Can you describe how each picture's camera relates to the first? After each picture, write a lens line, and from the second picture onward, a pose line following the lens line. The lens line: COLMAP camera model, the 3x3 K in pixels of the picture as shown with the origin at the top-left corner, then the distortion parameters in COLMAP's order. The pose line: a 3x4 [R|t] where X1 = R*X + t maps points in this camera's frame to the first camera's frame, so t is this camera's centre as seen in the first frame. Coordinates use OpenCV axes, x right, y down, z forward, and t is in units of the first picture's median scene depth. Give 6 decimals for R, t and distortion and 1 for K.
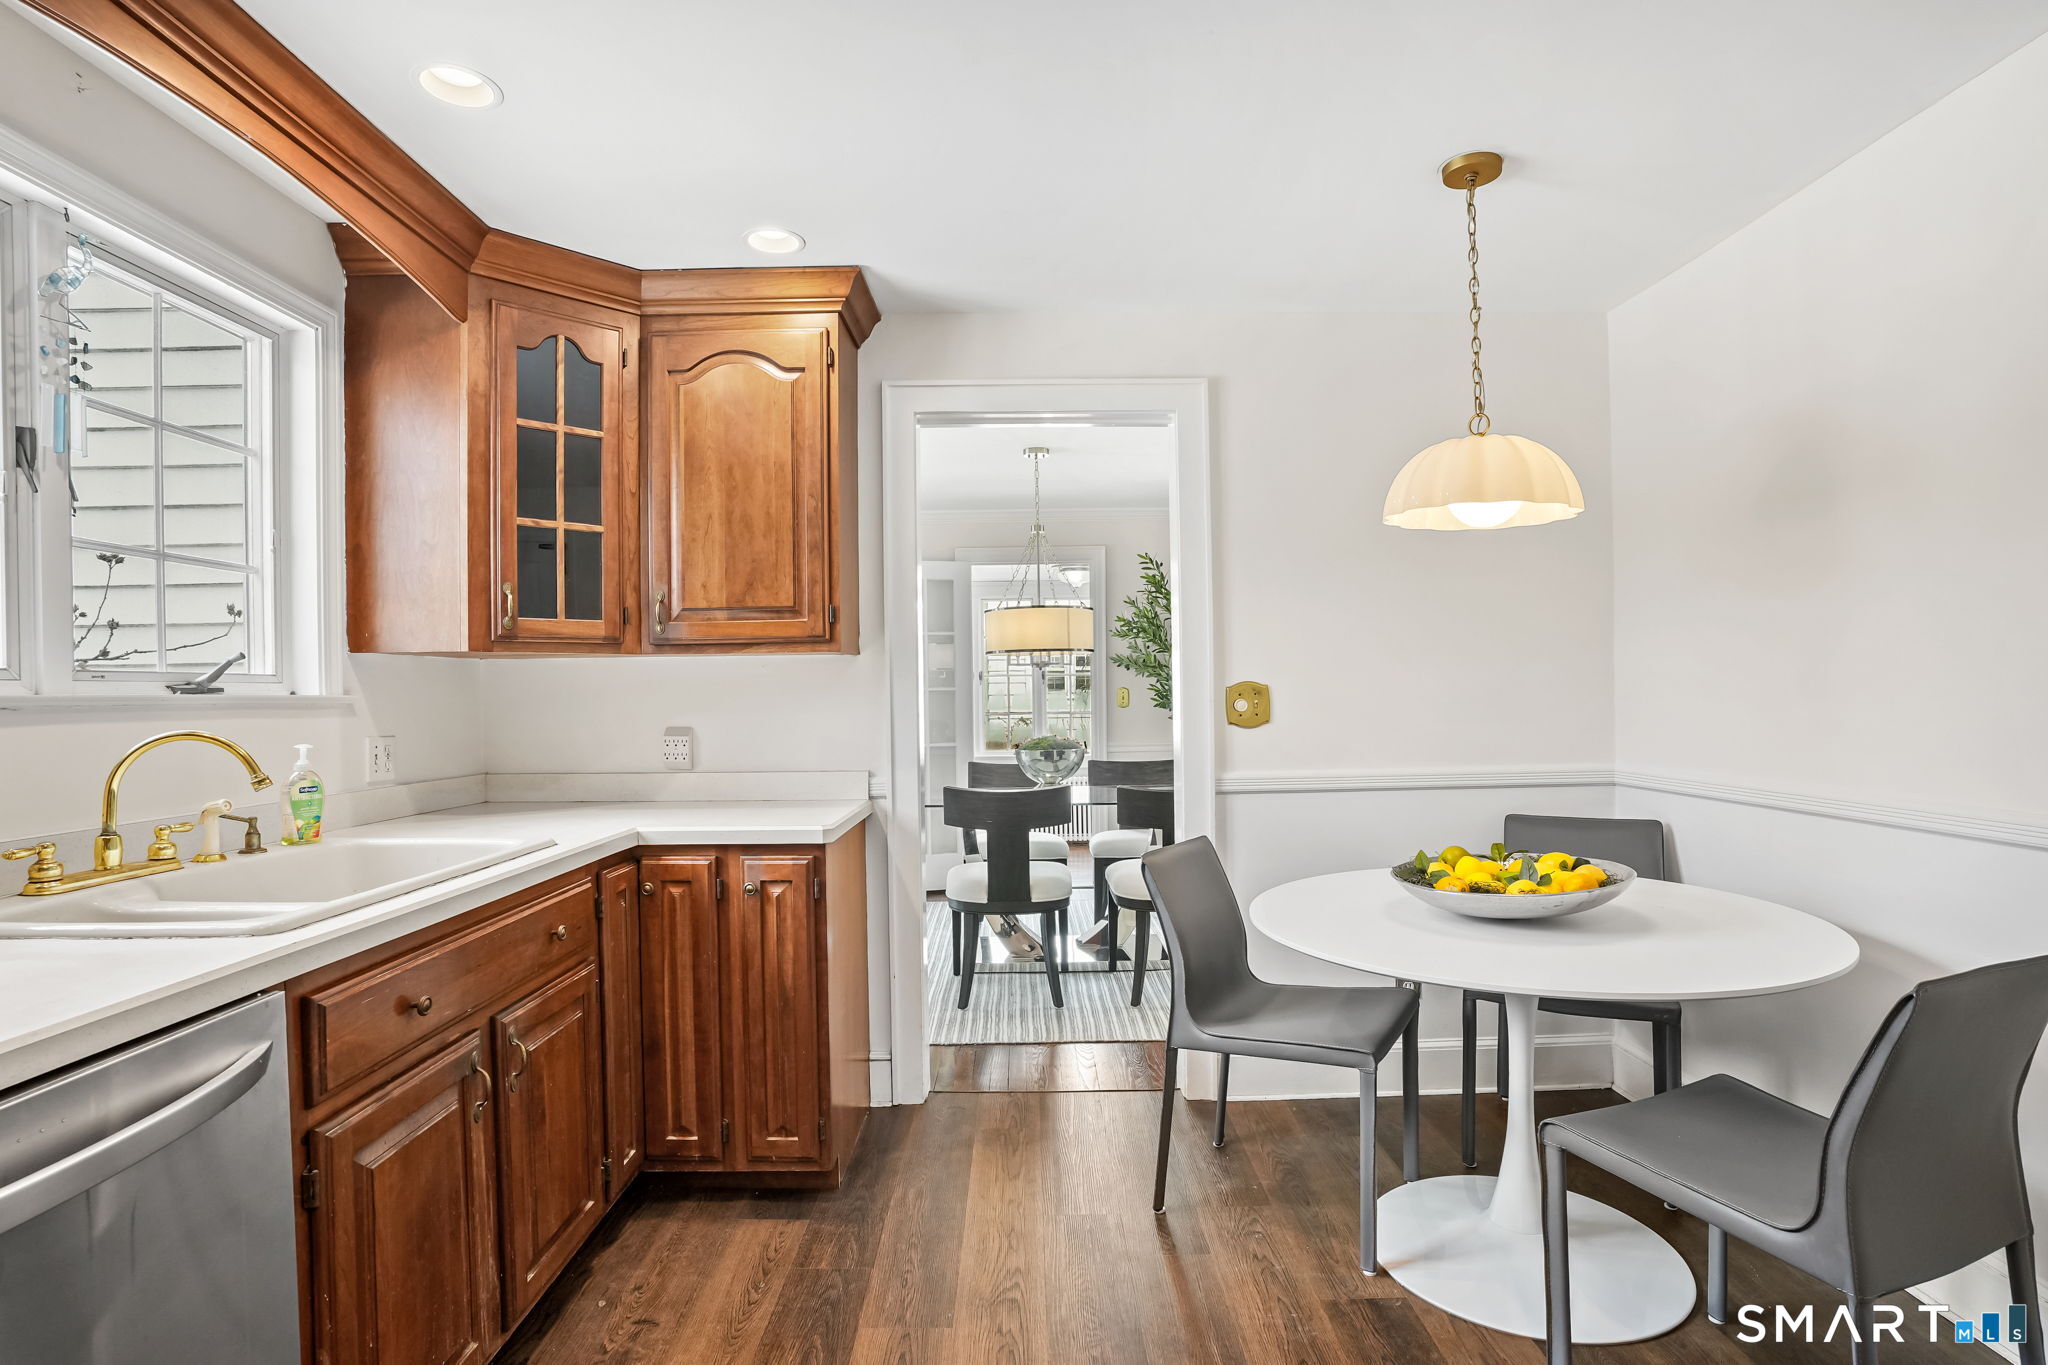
lens RADIAL K [[1010.3, 0, 1023.2], [0, 1010.3, 689.0], [0, 0, 1]] dist [-0.061612, 0.026361]
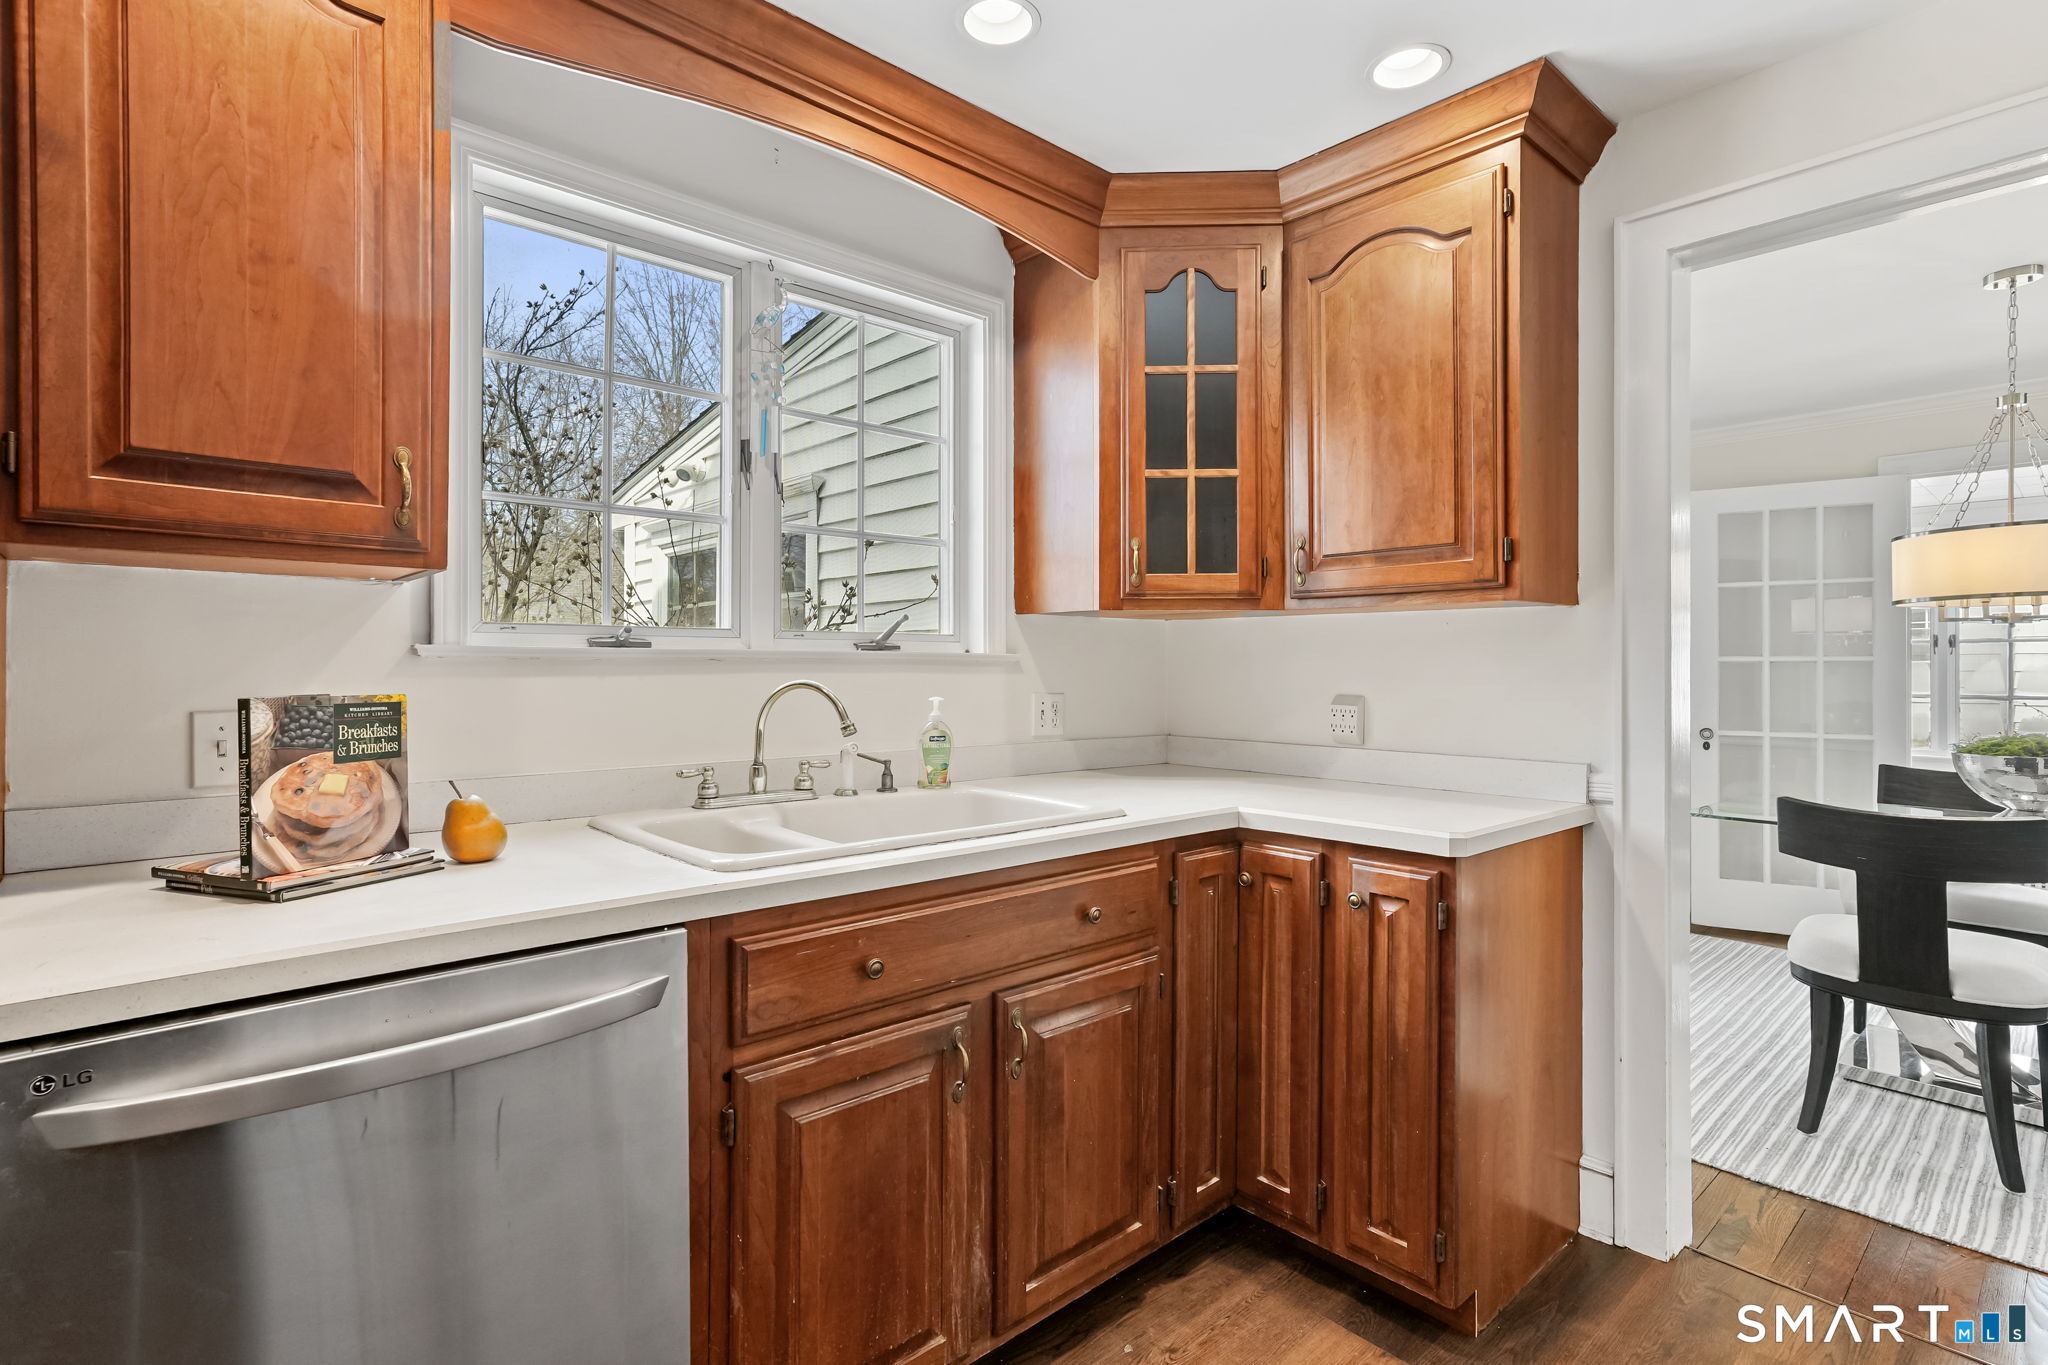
lens RADIAL K [[999.1, 0, 1014.5], [0, 999.1, 659.3], [0, 0, 1]] dist [-0.005093, 0.008034]
pose [[0.671998, 0.009081, -0.740497, 0.127133], [-0.008183, 0.999955, 0.004836, 0.006830], [0.740508, 0.002809, 0.672042, 0.267606]]
